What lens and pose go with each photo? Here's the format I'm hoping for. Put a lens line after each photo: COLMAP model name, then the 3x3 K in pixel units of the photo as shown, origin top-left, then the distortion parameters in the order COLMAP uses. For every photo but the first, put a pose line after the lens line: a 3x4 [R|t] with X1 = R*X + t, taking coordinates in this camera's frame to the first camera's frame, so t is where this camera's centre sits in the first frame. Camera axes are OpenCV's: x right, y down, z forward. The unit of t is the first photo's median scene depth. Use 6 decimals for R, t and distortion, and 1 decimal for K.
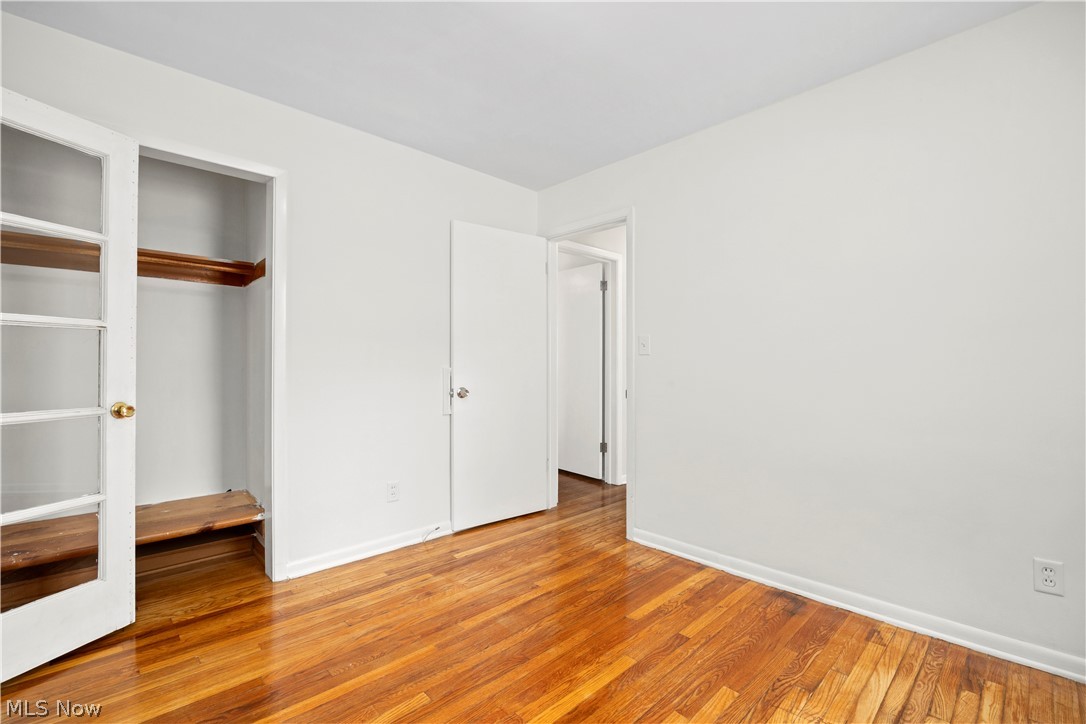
lens RADIAL K [[475.2, 0, 539.0], [0, 475.2, 365.5], [0, 0, 1]] dist [-0.009340, 0.000420]
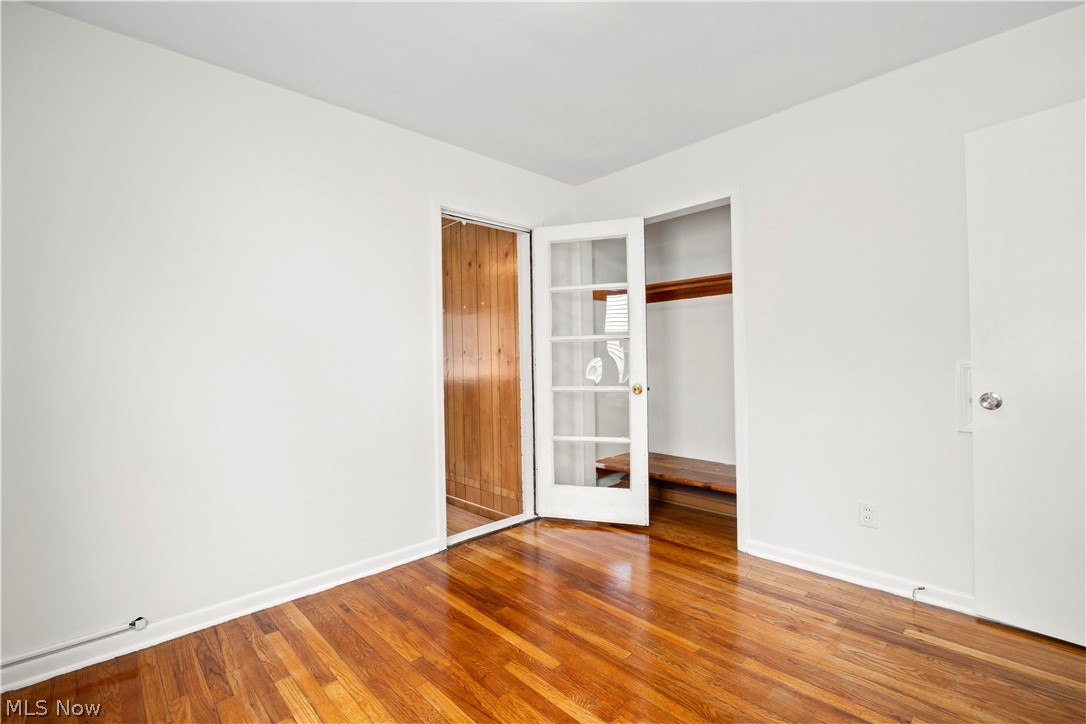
lens RADIAL K [[475.2, 0, 539.0], [0, 475.2, 360.7], [0, 0, 1]] dist [-0.009340, 0.000420]
pose [[0.005509, -0.004082, -0.999976, 0.602033], [0.015420, 0.999873, -0.003996, -0.000766], [0.999866, -0.015398, 0.005572, 0.539183]]
